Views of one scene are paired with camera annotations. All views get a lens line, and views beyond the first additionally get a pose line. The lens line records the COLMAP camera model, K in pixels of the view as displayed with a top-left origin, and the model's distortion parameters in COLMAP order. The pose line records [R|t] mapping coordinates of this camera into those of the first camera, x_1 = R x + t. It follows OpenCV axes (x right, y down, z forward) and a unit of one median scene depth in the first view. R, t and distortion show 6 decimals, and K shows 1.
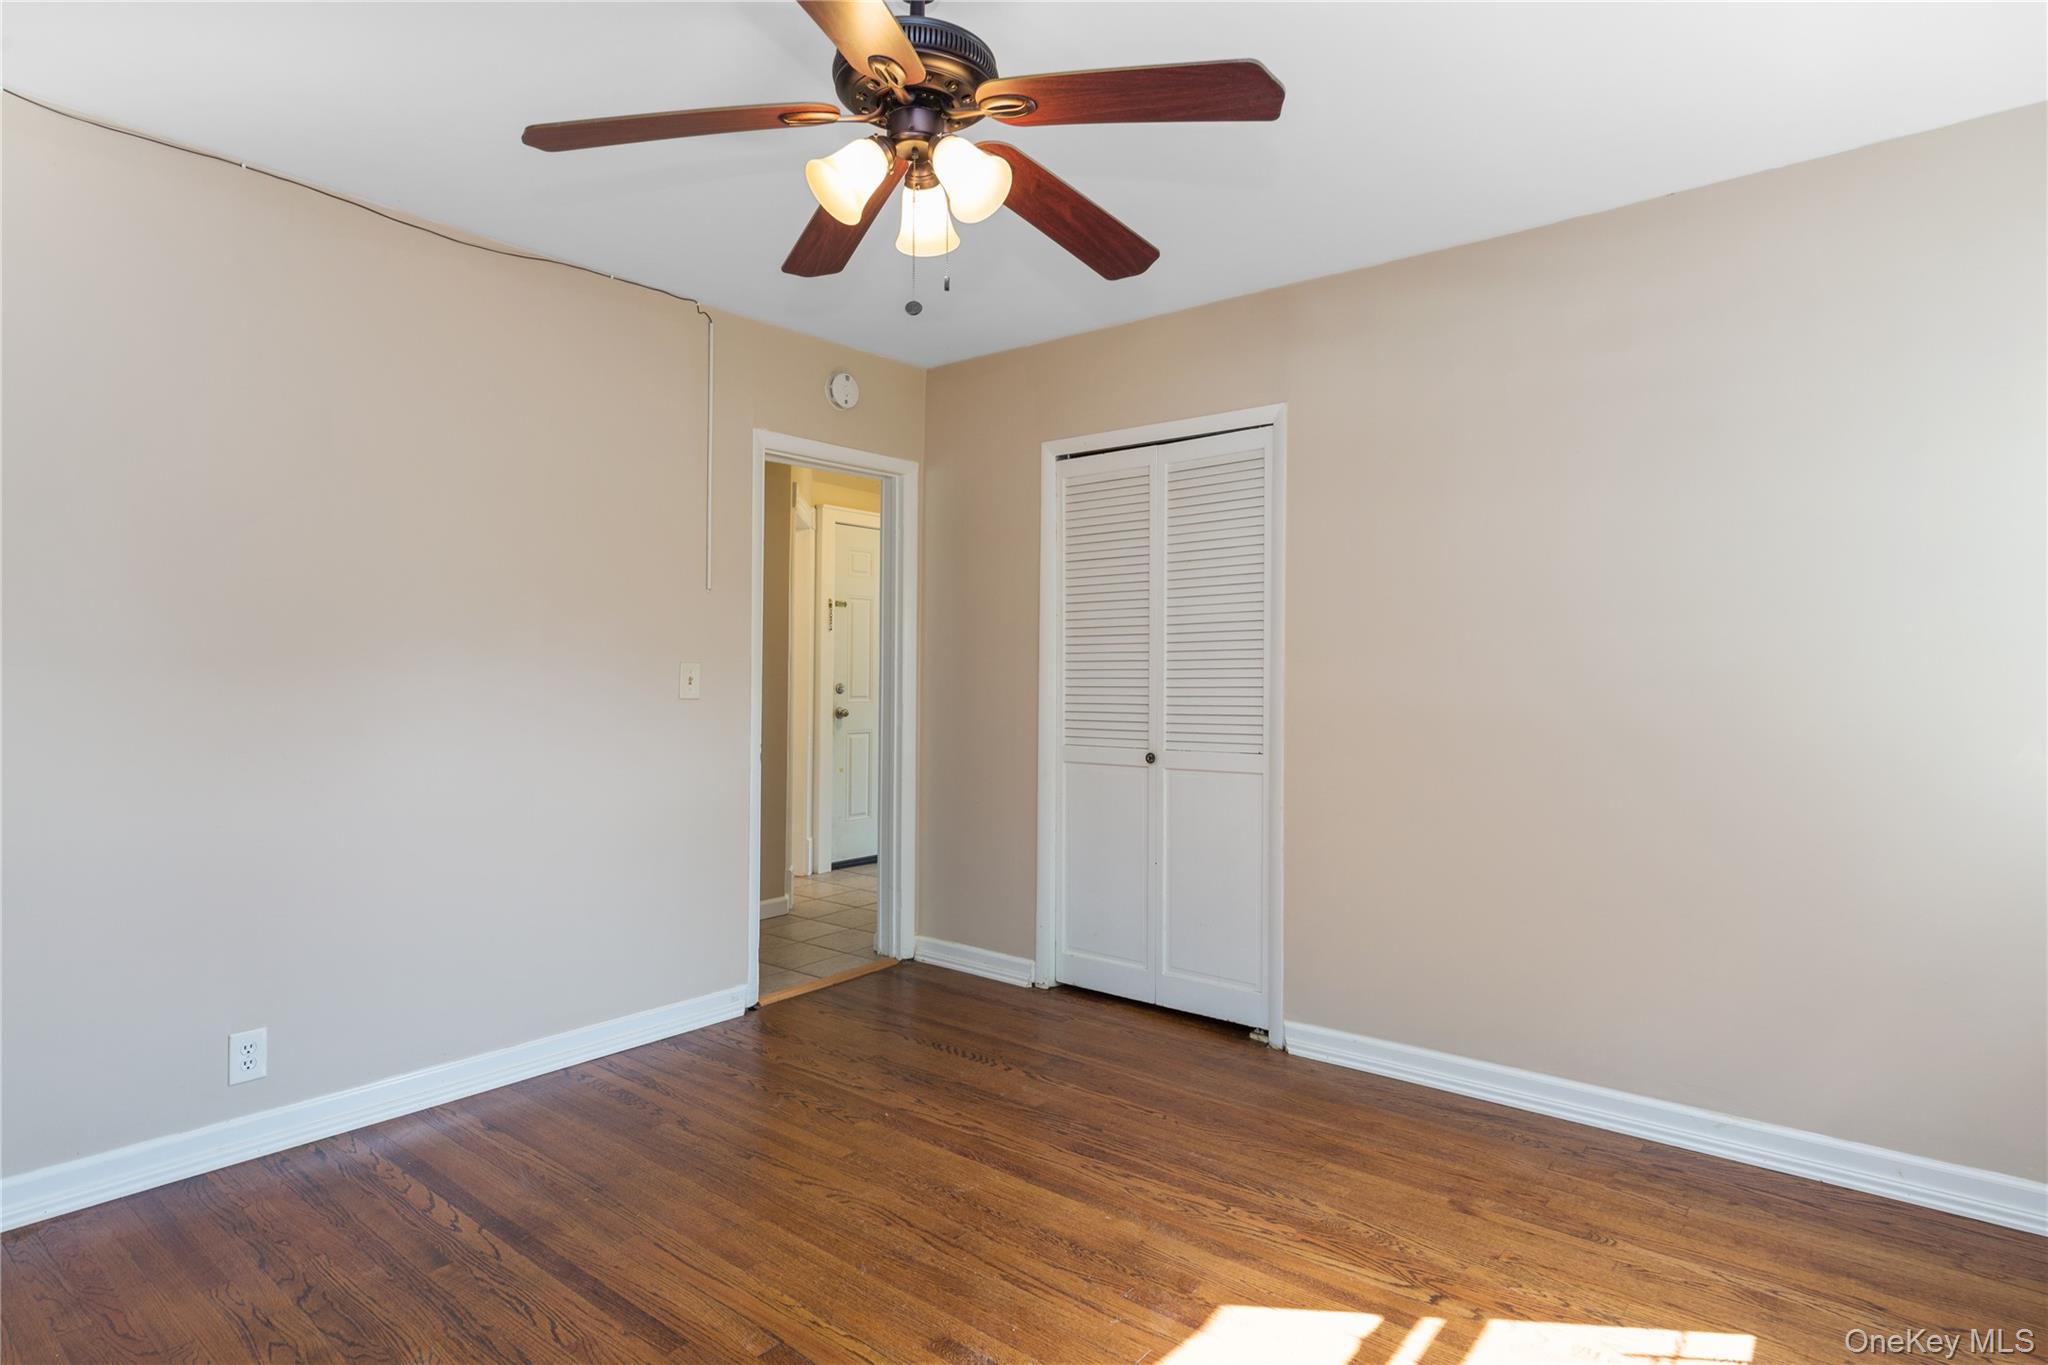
lens RADIAL K [[1048.7, 0, 1026.2], [0, 1048.7, 682.3], [0, 0, 1]] dist [0.001277, -0.000015]
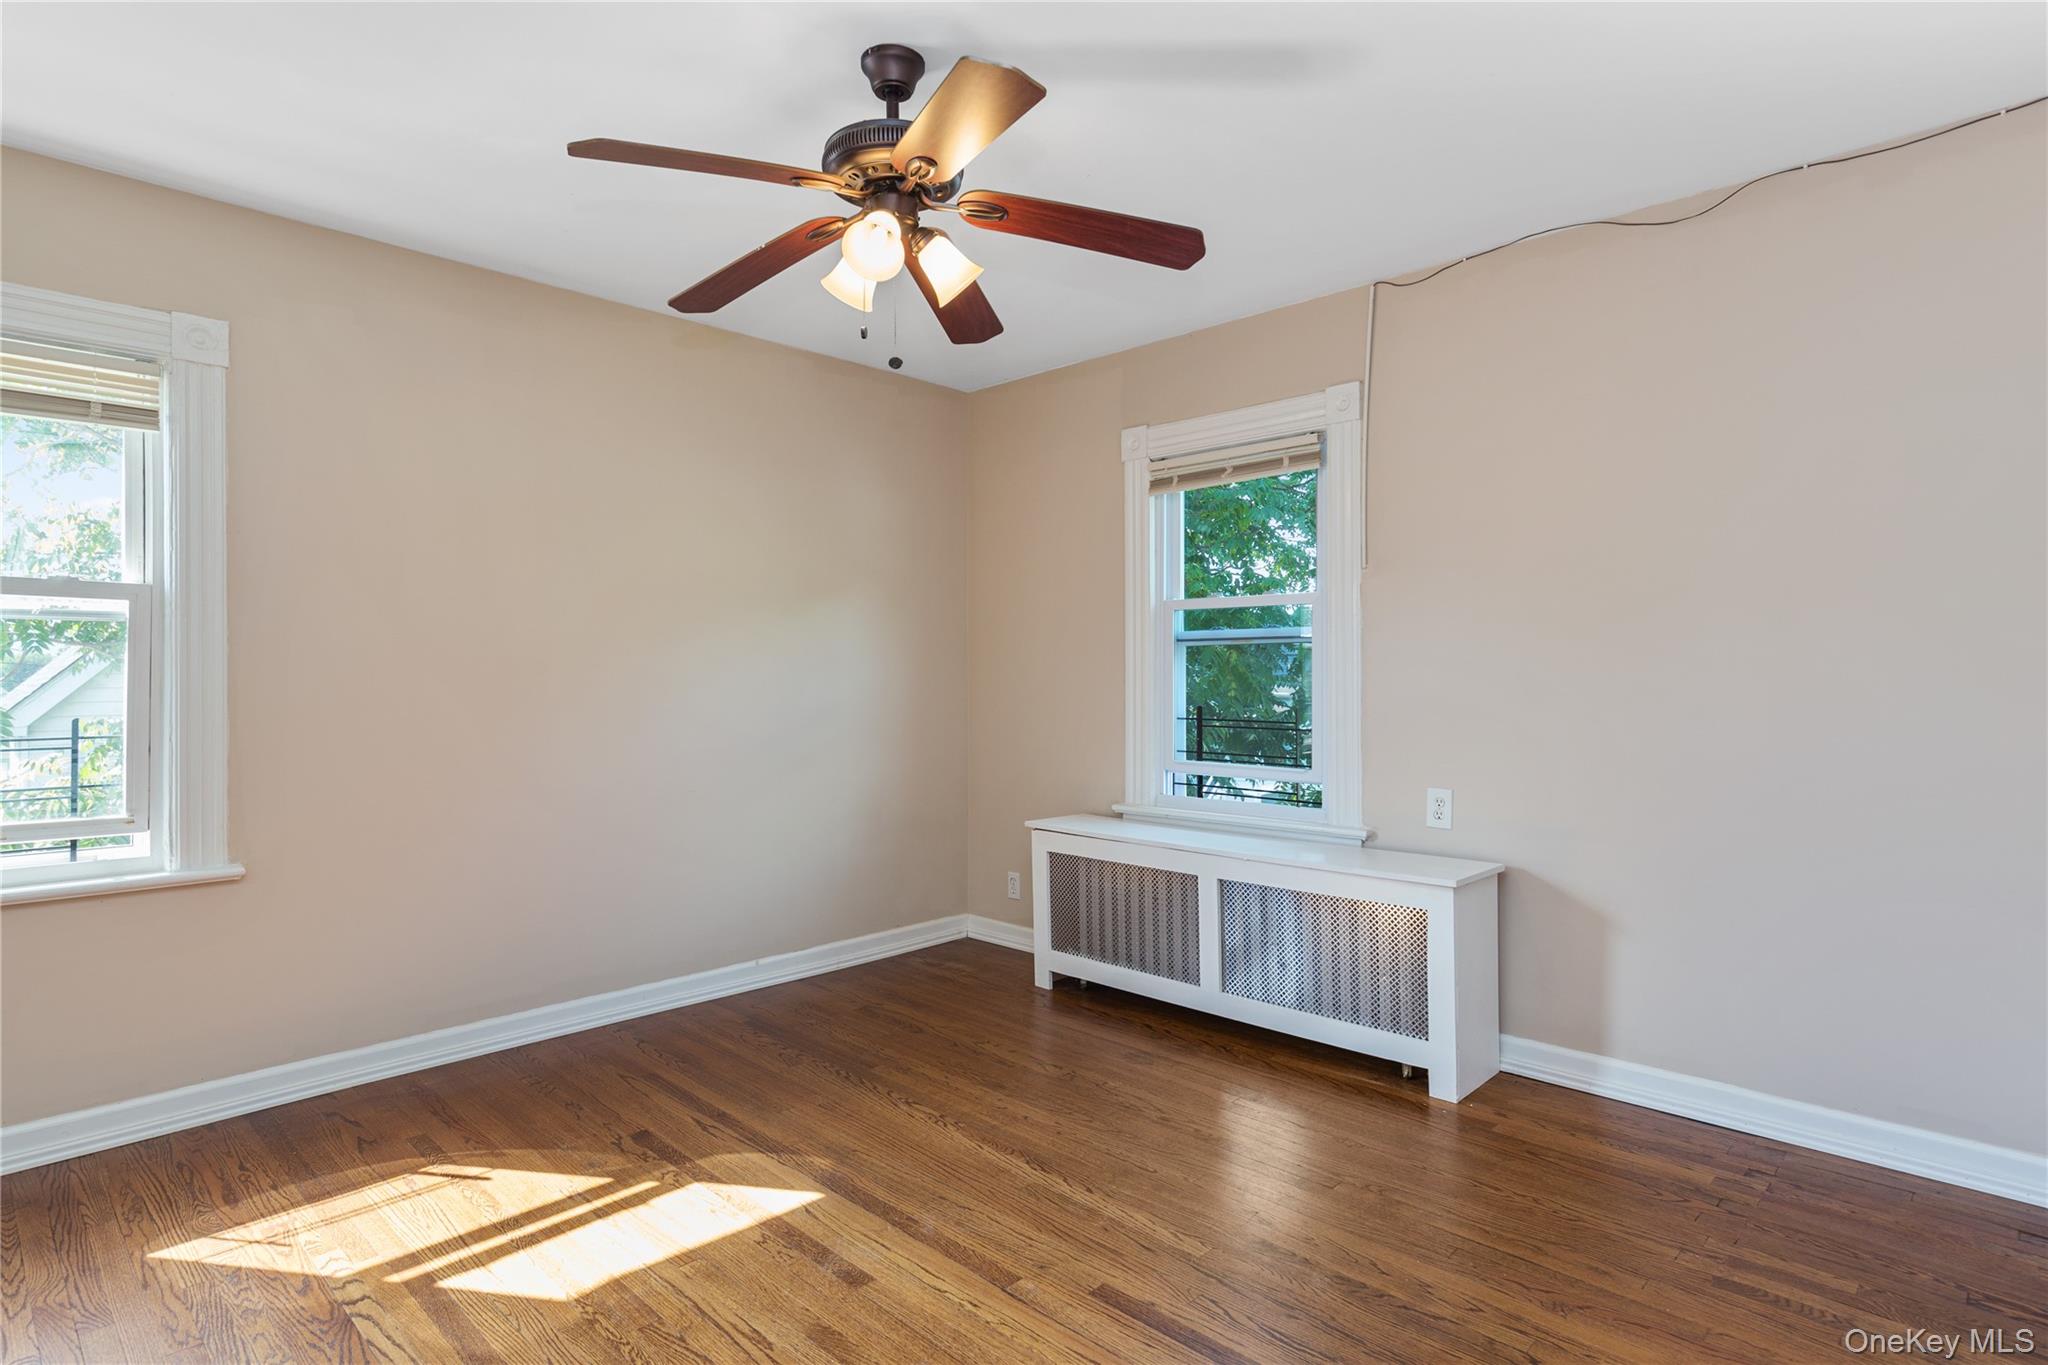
lens RADIAL K [[1048.7, 0, 1022.5], [0, 1048.7, 678.3], [0, 0, 1]] dist [0.001277, -0.000015]
pose [[-0.996382, -0.007098, 0.084689, -0.328739], [-0.007371, 0.999969, -0.002916, 0.000451], [-0.084666, -0.003529, -0.996403, 2.008504]]
